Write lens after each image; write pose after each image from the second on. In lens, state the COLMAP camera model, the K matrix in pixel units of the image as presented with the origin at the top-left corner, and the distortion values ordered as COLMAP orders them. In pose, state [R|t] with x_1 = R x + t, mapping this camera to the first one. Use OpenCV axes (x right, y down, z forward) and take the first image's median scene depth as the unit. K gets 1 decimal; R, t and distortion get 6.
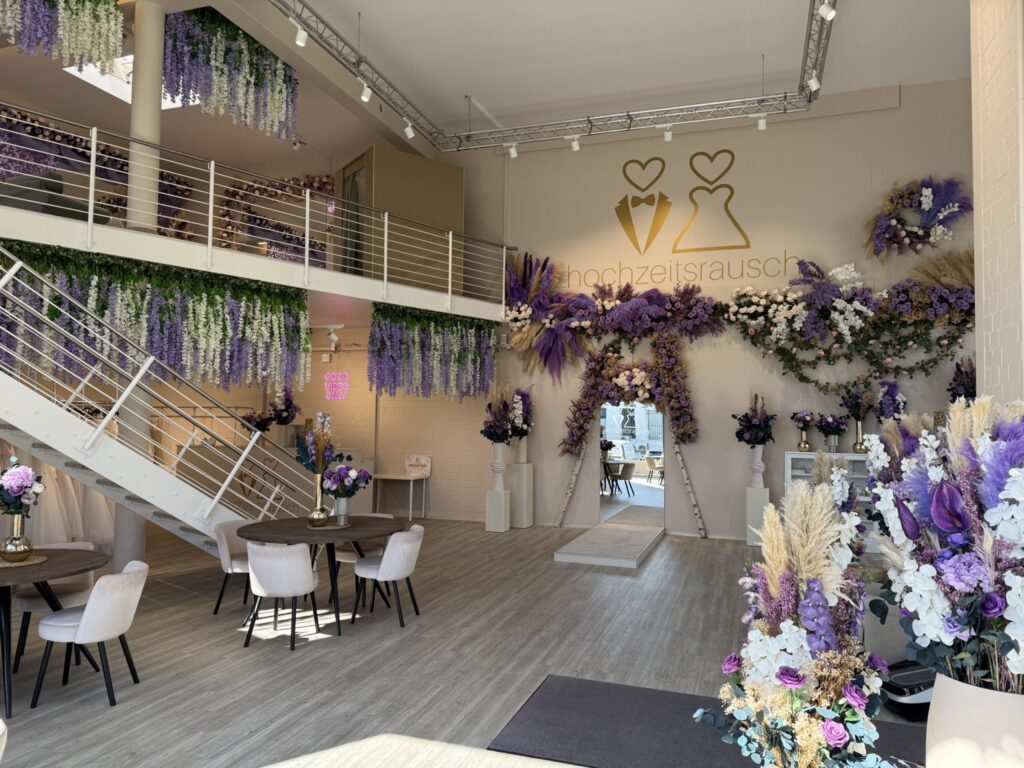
lens RADIAL K [[729.7, 0, 518.4], [0, 729.7, 389.0], [0, 0, 1]] dist [0.064916, -0.081928]
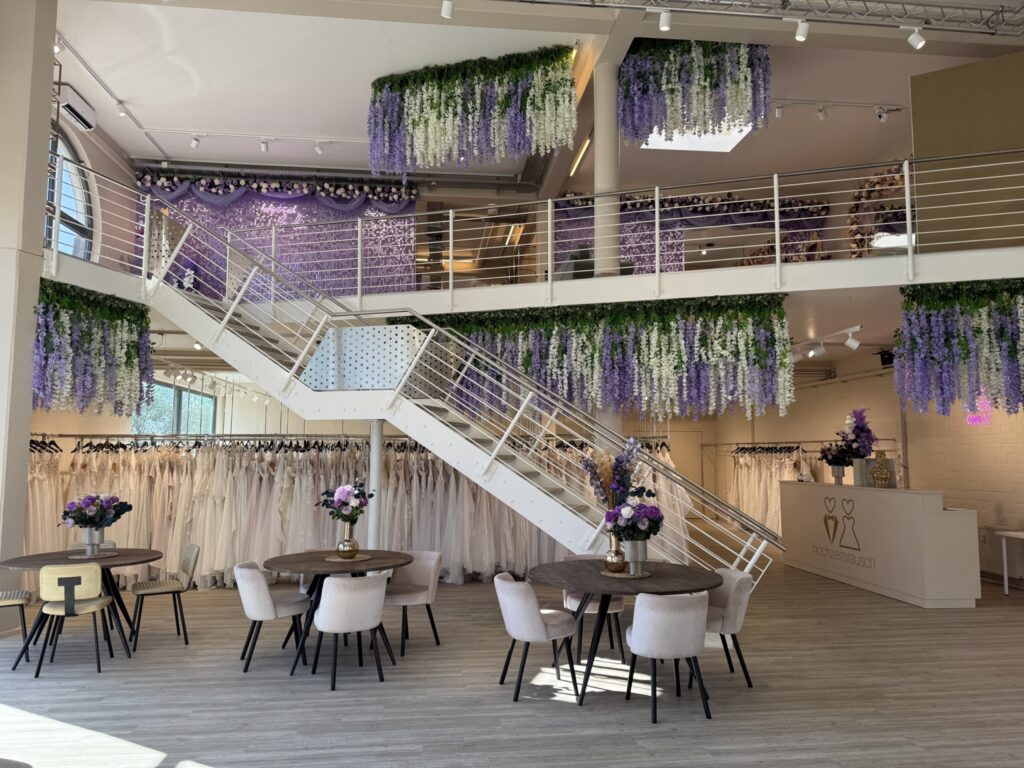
lens RADIAL K [[729.7, 0, 514.6], [0, 729.7, 387.9], [0, 0, 1]] dist [0.064916, -0.081928]
pose [[0.399994, -0.096764, -0.911395, 0.379919], [0.045238, 0.995283, -0.085816, 0.032838], [0.915401, -0.006904, 0.402485, 0.434136]]
